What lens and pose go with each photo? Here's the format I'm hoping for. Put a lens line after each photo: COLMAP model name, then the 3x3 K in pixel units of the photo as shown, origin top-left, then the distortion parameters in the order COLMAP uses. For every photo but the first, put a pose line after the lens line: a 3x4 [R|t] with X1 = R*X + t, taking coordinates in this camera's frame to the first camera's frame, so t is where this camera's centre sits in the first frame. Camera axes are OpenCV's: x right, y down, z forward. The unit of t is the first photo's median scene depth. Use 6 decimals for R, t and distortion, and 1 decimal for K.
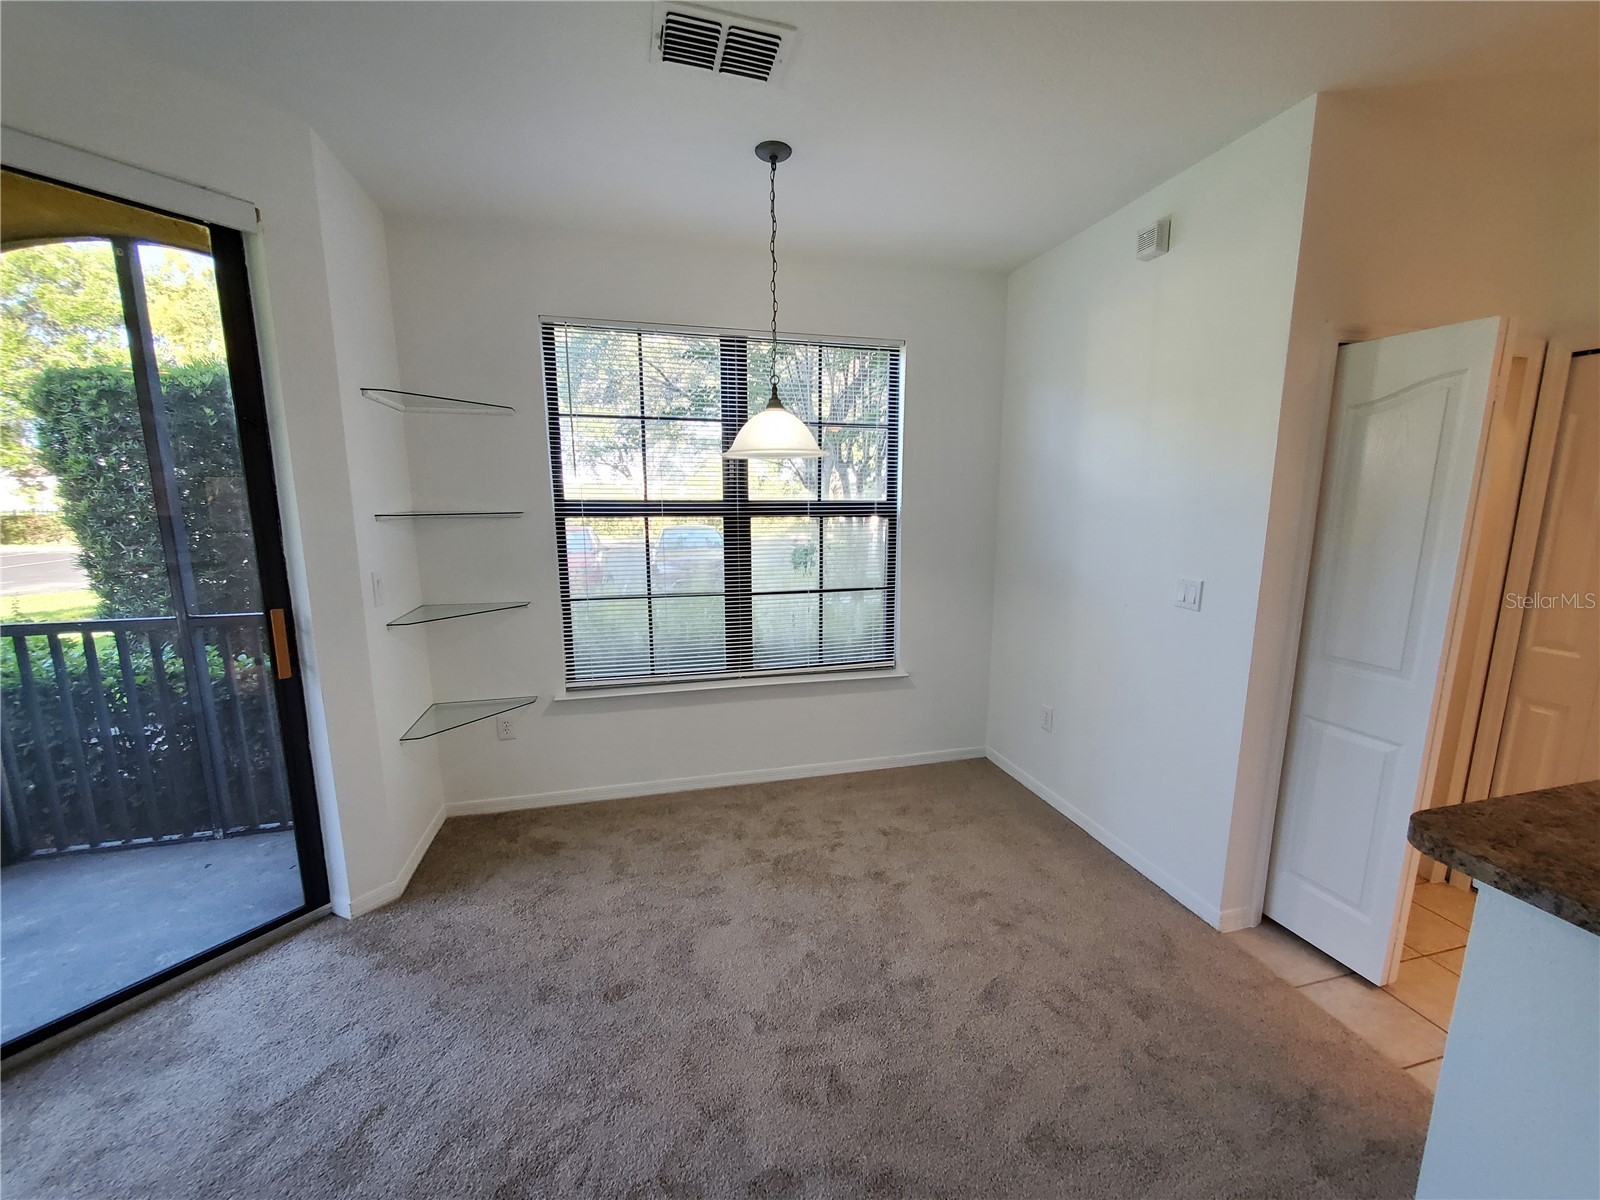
lens RADIAL K [[603.3, 0, 800.0], [0, 603.3, 600.0], [0, 0, 1]] dist [-0.009936, -0.000204]
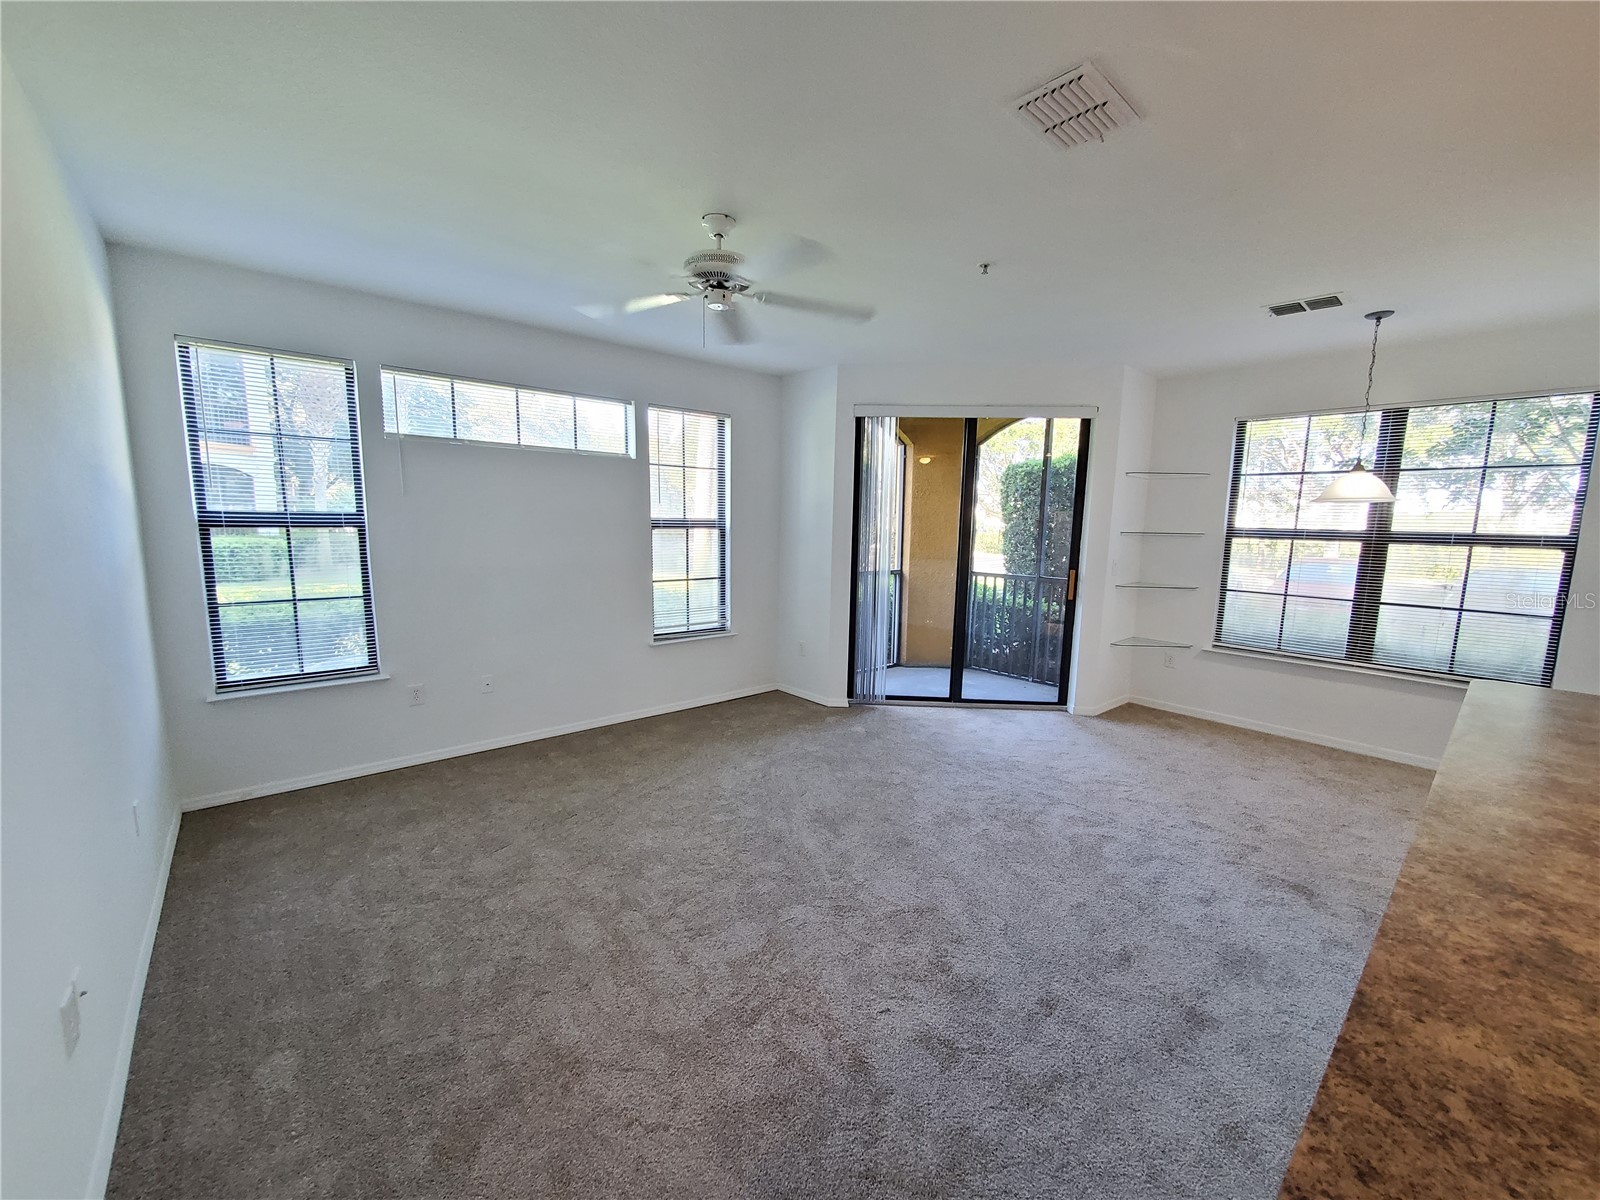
lens RADIAL K [[603.3, 0, 800.0], [0, 603.3, 600.0], [0, 0, 1]] dist [-0.009936, -0.000204]
pose [[0.399218, 0.126372, -0.908105, 0.616904], [-0.171610, 0.983251, 0.061387, 0.123098], [0.900653, 0.131334, 0.414218, -0.670646]]
